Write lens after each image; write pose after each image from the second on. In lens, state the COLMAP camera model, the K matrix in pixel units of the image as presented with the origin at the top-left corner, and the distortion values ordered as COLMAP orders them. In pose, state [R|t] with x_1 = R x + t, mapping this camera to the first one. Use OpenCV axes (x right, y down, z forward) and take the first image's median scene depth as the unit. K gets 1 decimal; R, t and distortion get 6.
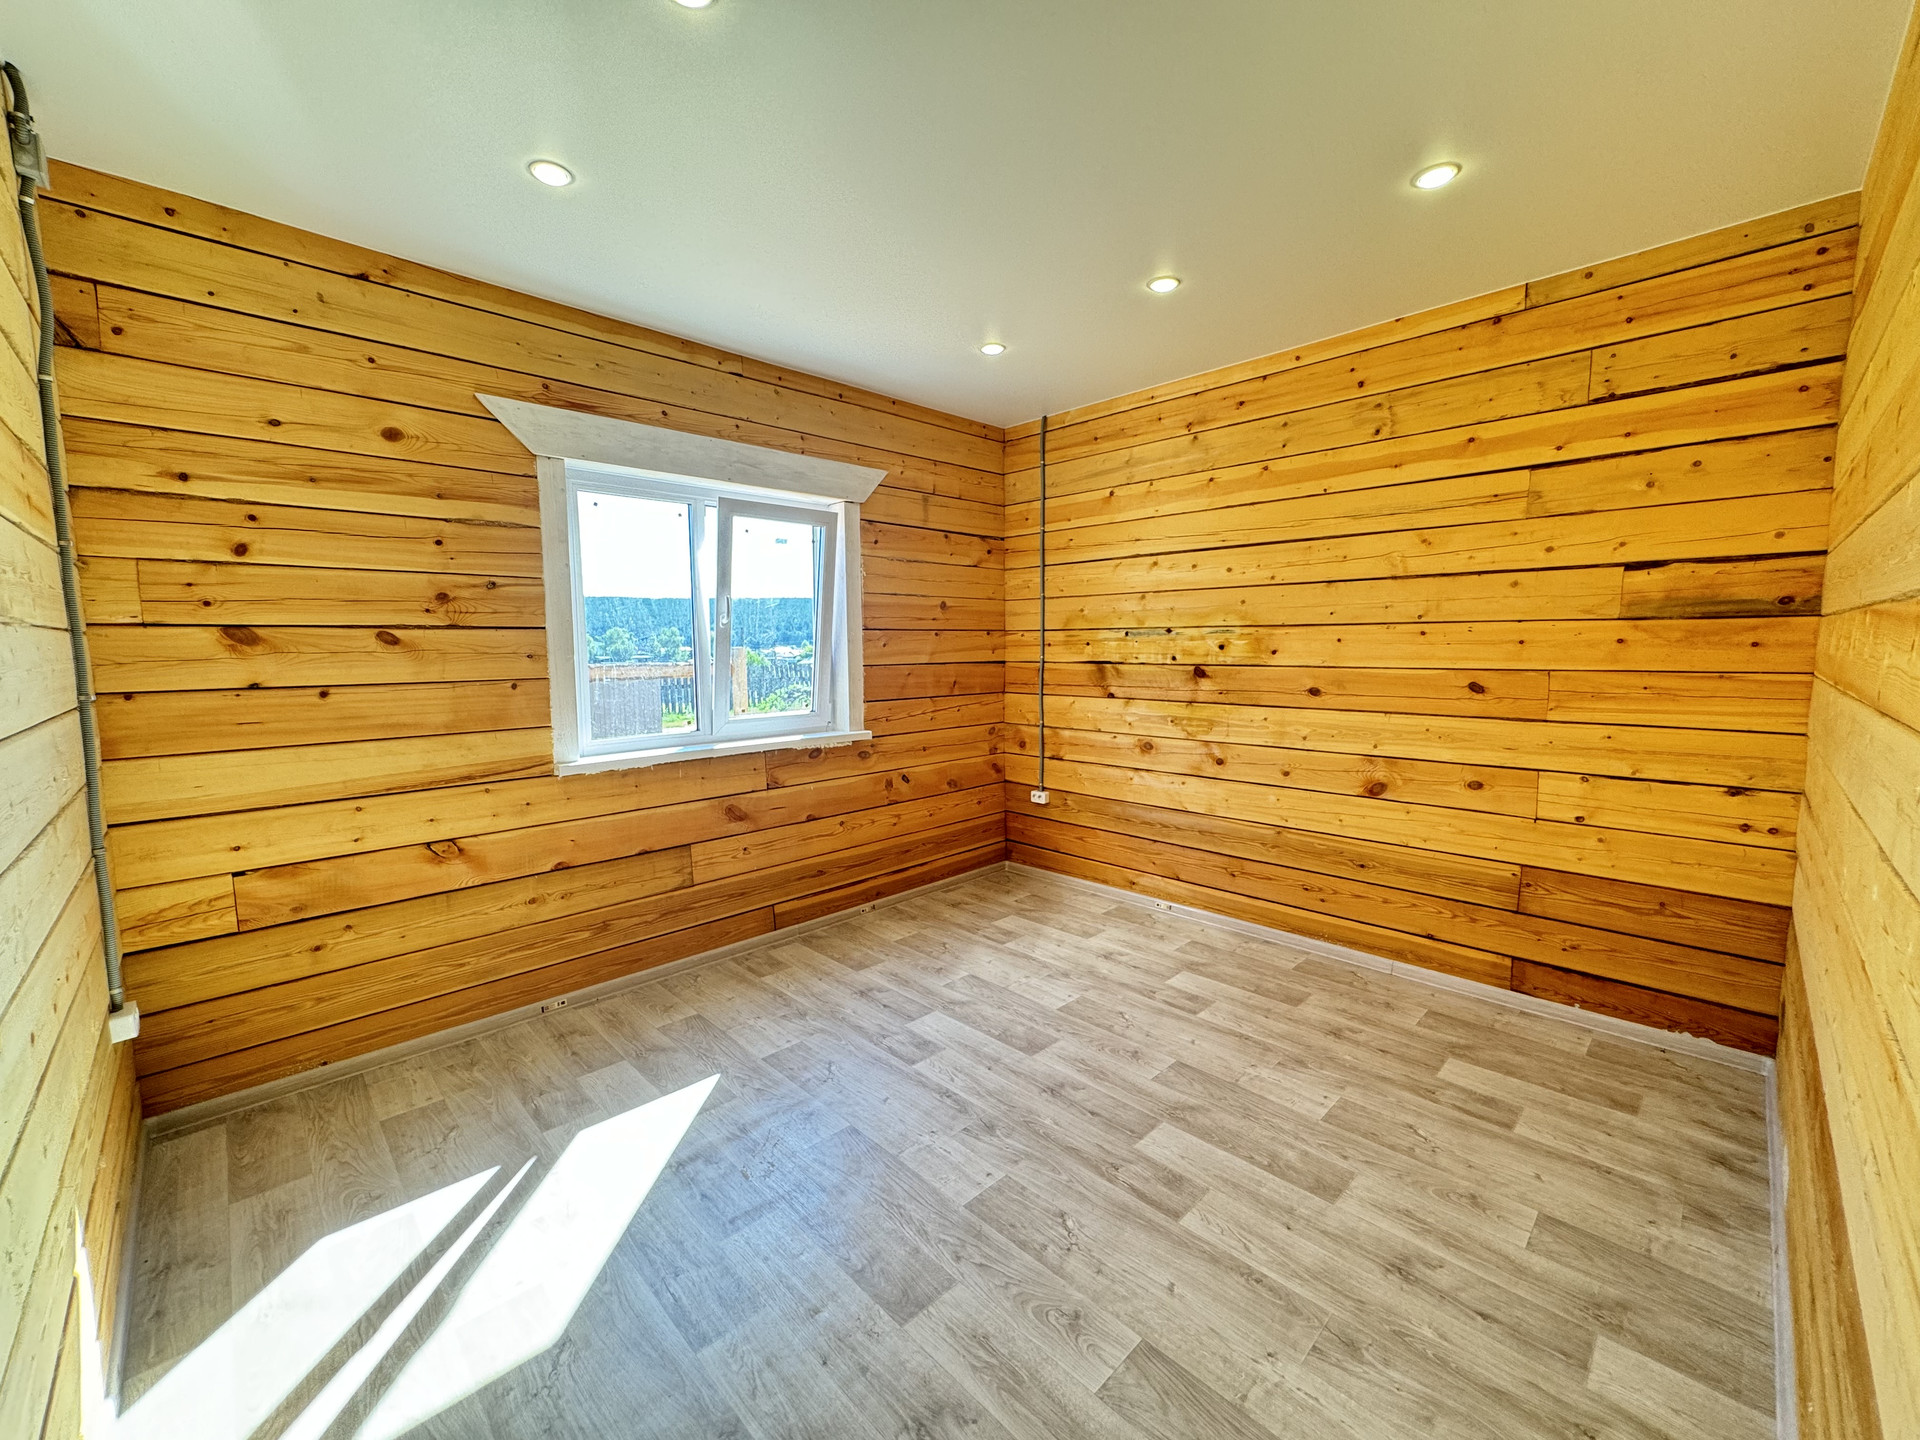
lens RADIAL K [[762.5, 0, 965.6], [0, 762.5, 715.7], [0, 0, 1]] dist [-0.000222, 0.000266]
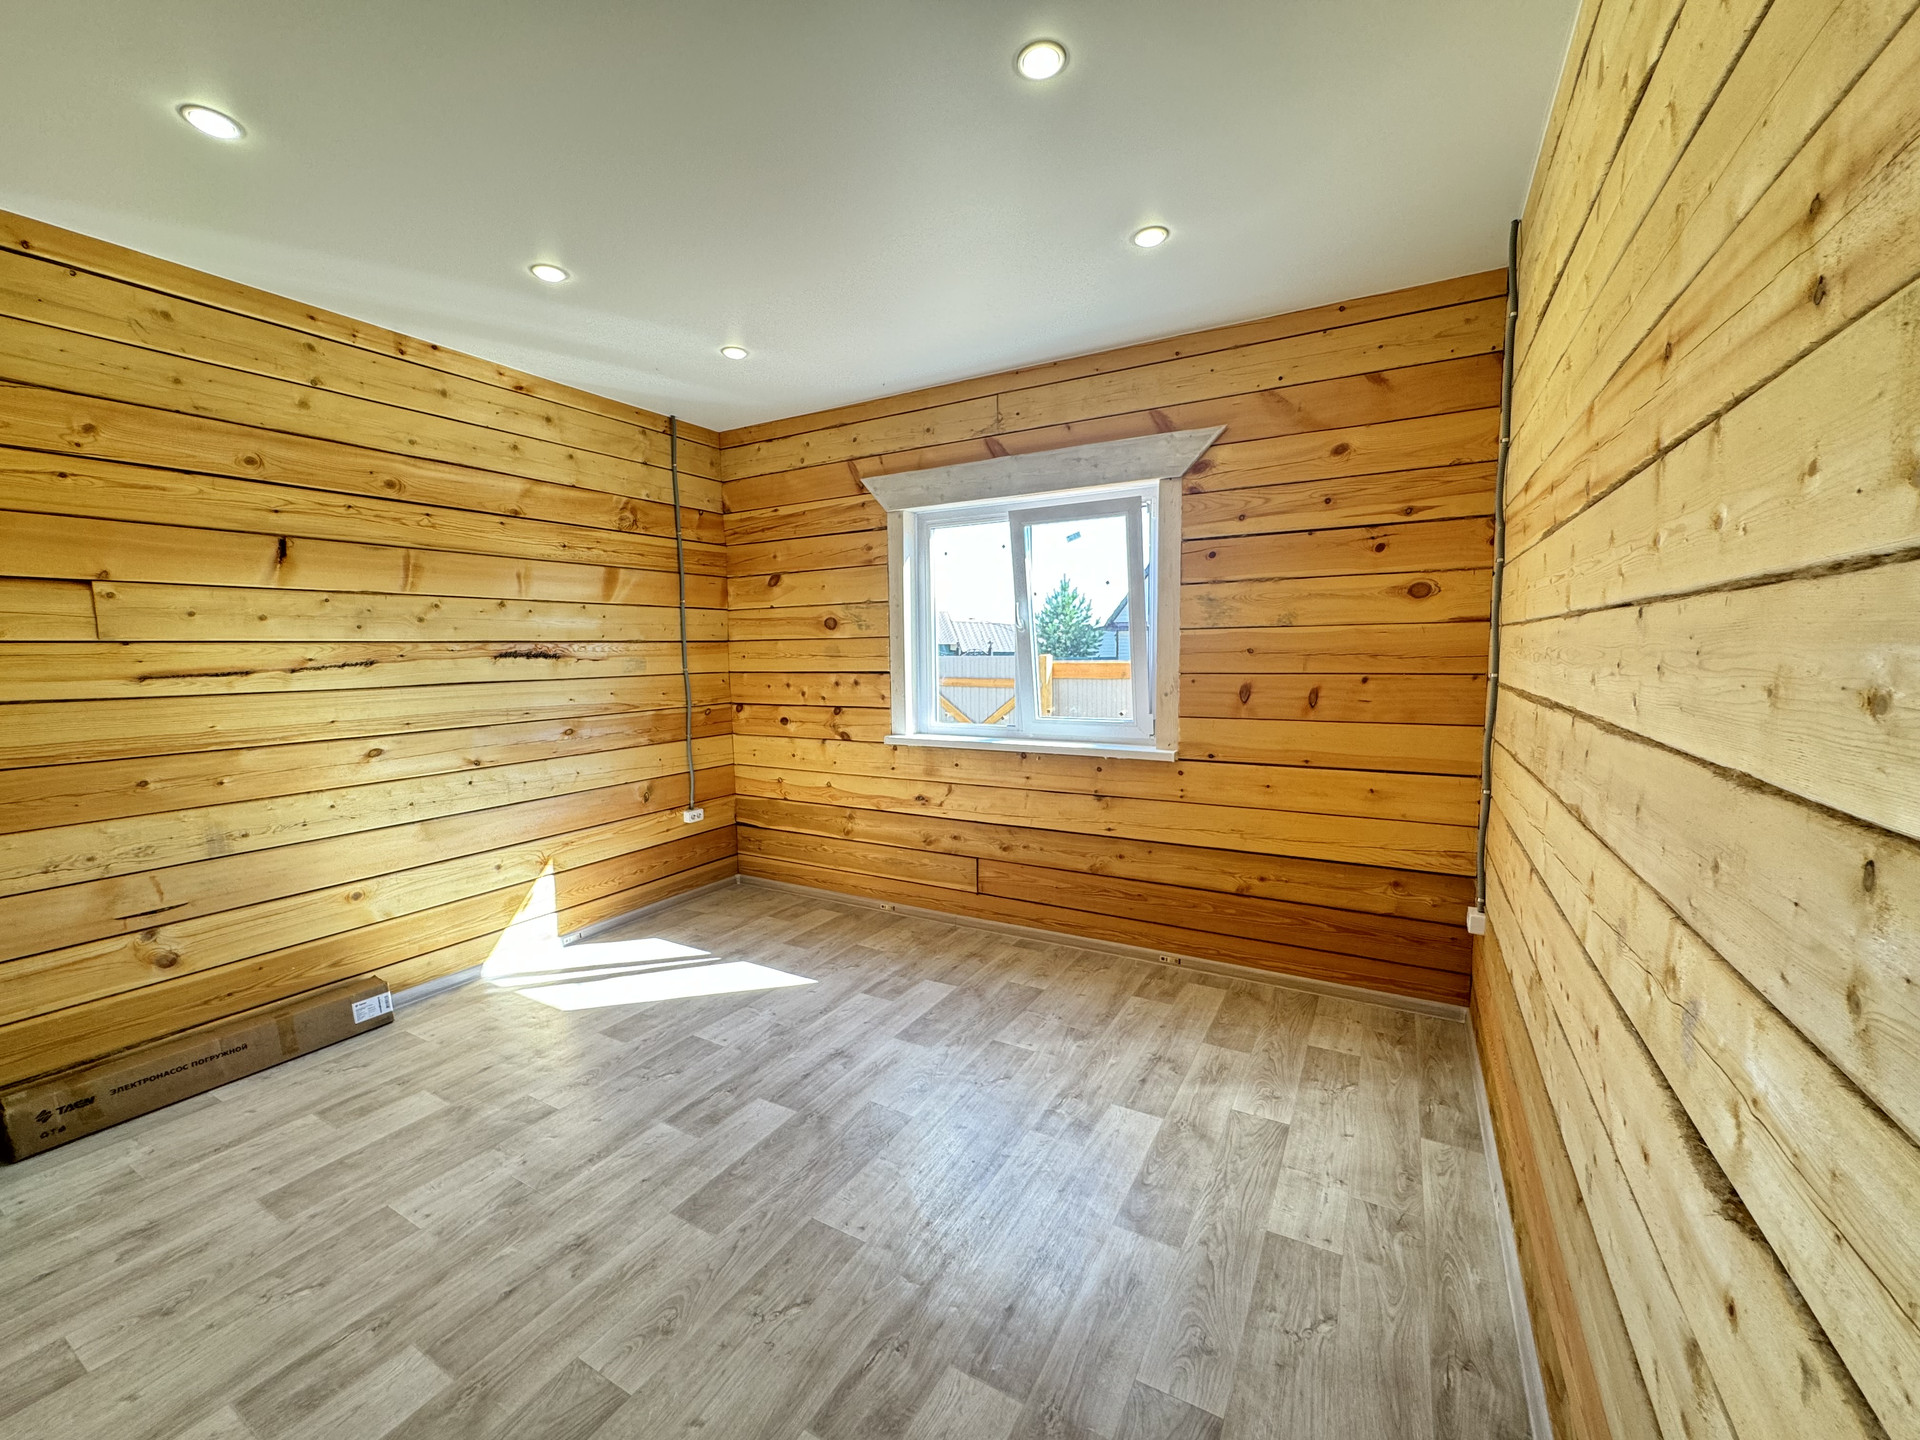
lens RADIAL K [[762.5, 0, 981.0], [0, 762.5, 715.3], [0, 0, 1]] dist [-0.000222, 0.000266]
pose [[0.285028, 0.089534, -0.954328, 0.691507], [-0.075601, 0.994626, 0.070735, -0.073289], [0.955533, 0.051987, 0.290266, 0.650252]]
